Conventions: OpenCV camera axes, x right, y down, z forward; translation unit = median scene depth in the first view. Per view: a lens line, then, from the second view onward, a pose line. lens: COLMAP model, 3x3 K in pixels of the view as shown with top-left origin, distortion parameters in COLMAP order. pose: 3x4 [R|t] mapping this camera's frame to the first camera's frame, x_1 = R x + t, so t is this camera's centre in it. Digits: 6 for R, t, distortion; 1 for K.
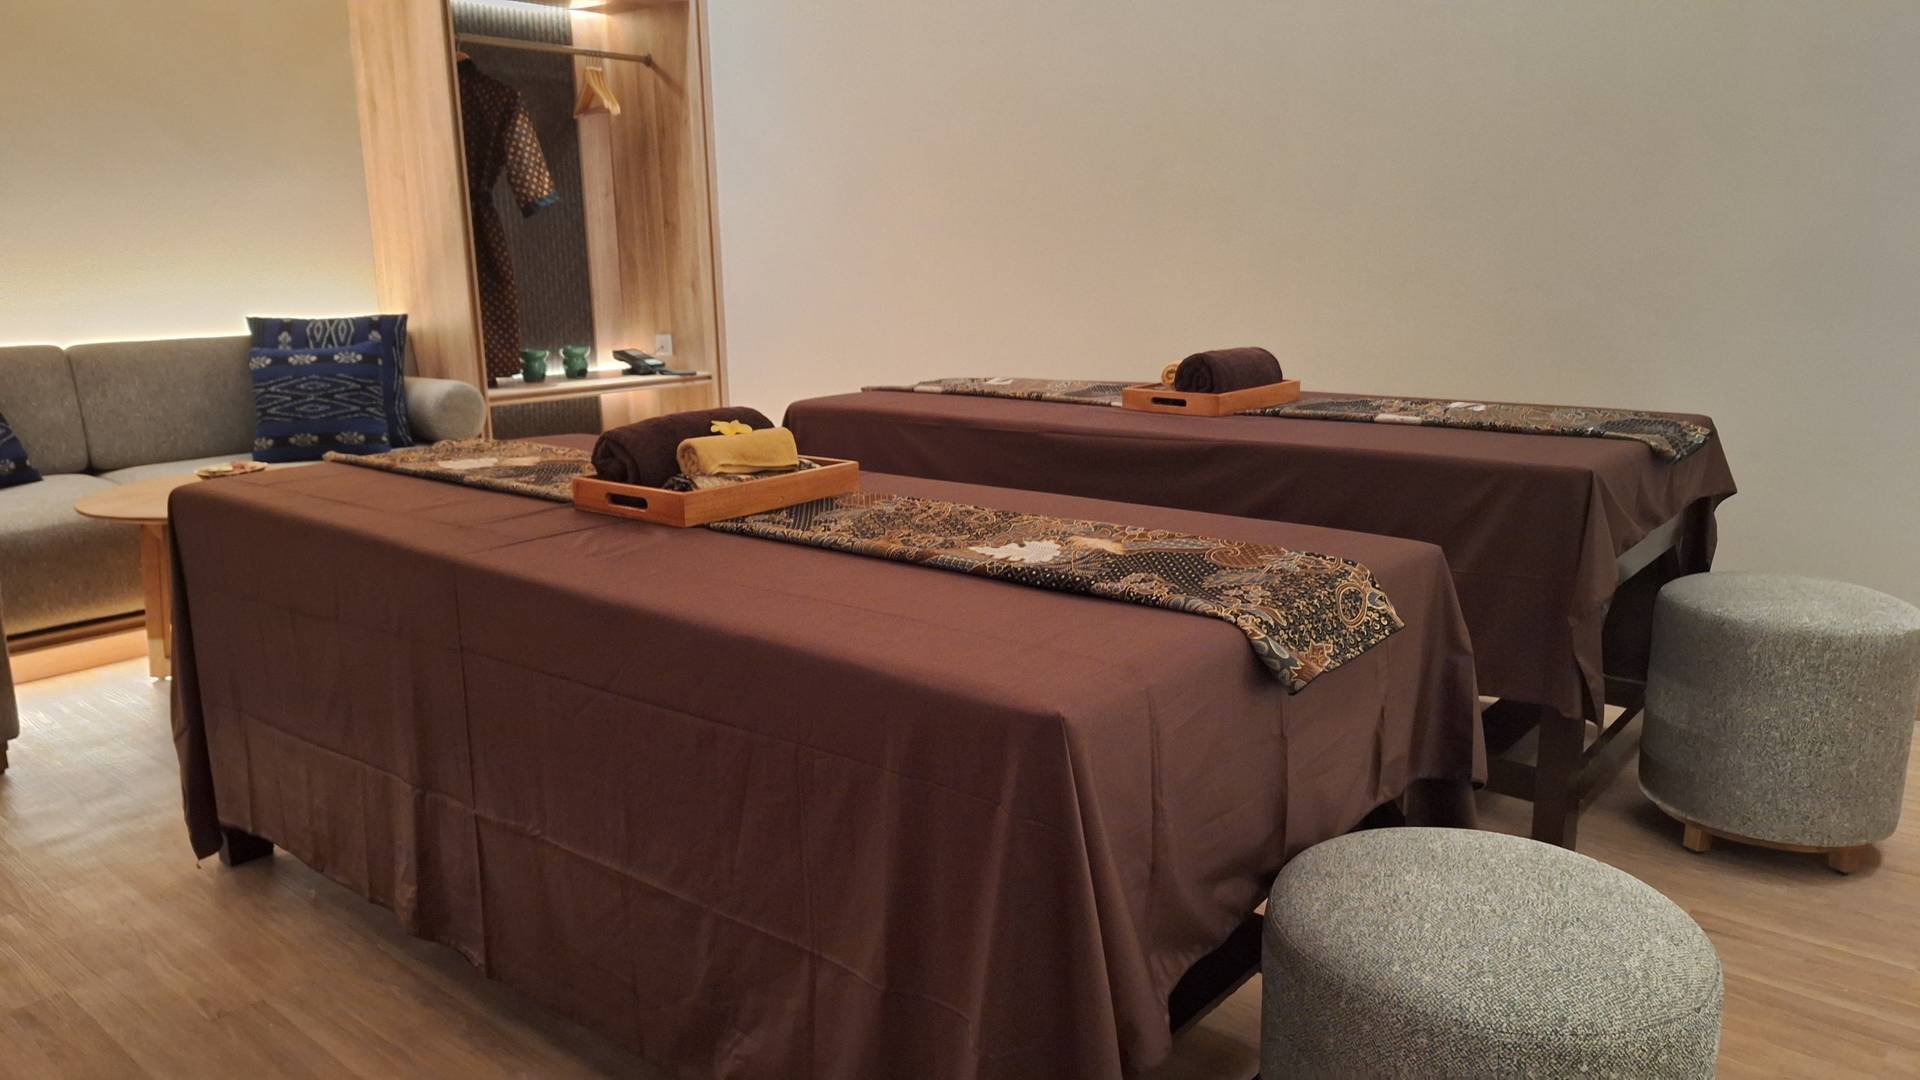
lens RADIAL K [[1325.1, 0, 914.7], [0, 1325.1, 551.7], [0, 0, 1]] dist [0.088775, -0.092787]
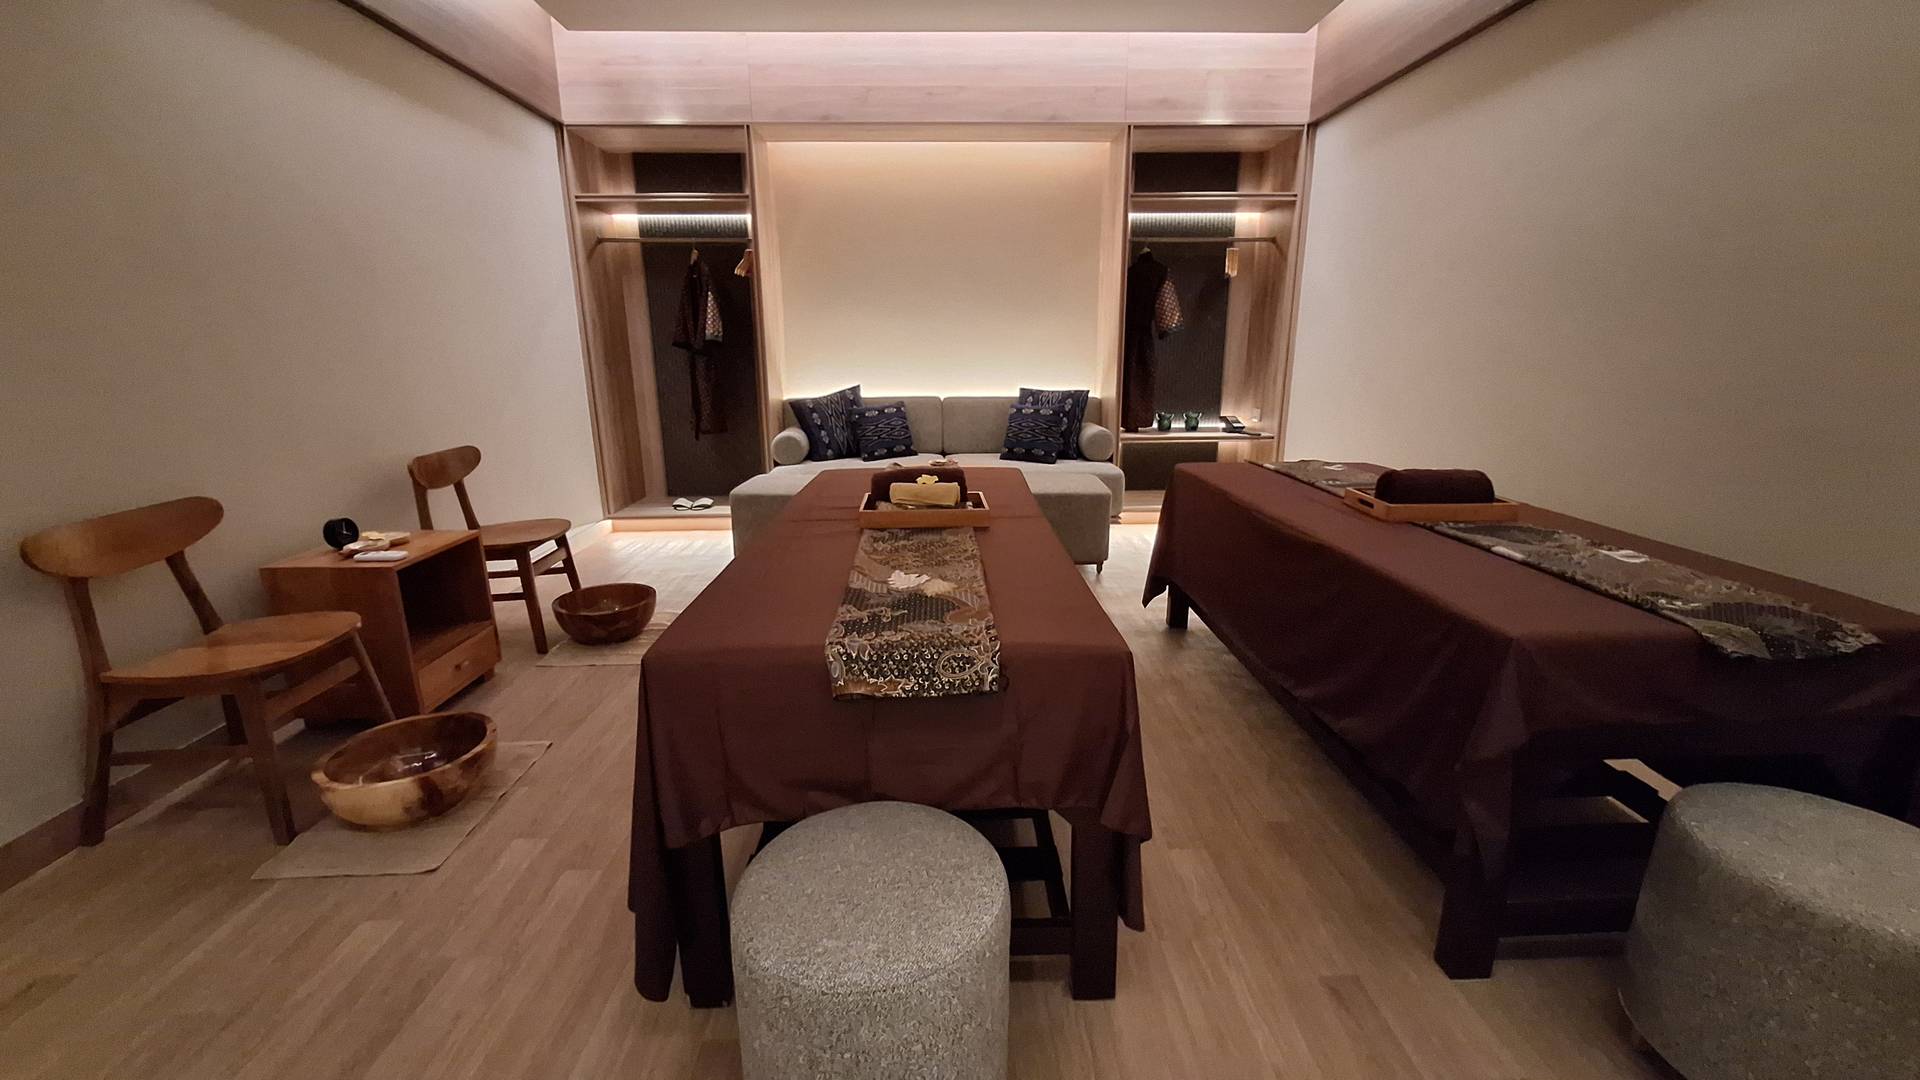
lens RADIAL K [[750.5, 0, 961.7], [0, 750.5, 534.7], [0, 0, 1]] dist [-0.001967, -0.000347]
pose [[0.685936, 0.195492, -0.700910, 0.520415], [-0.168424, 0.979732, 0.108433, -0.113079], [0.707902, 0.043672, 0.704959, 0.243060]]
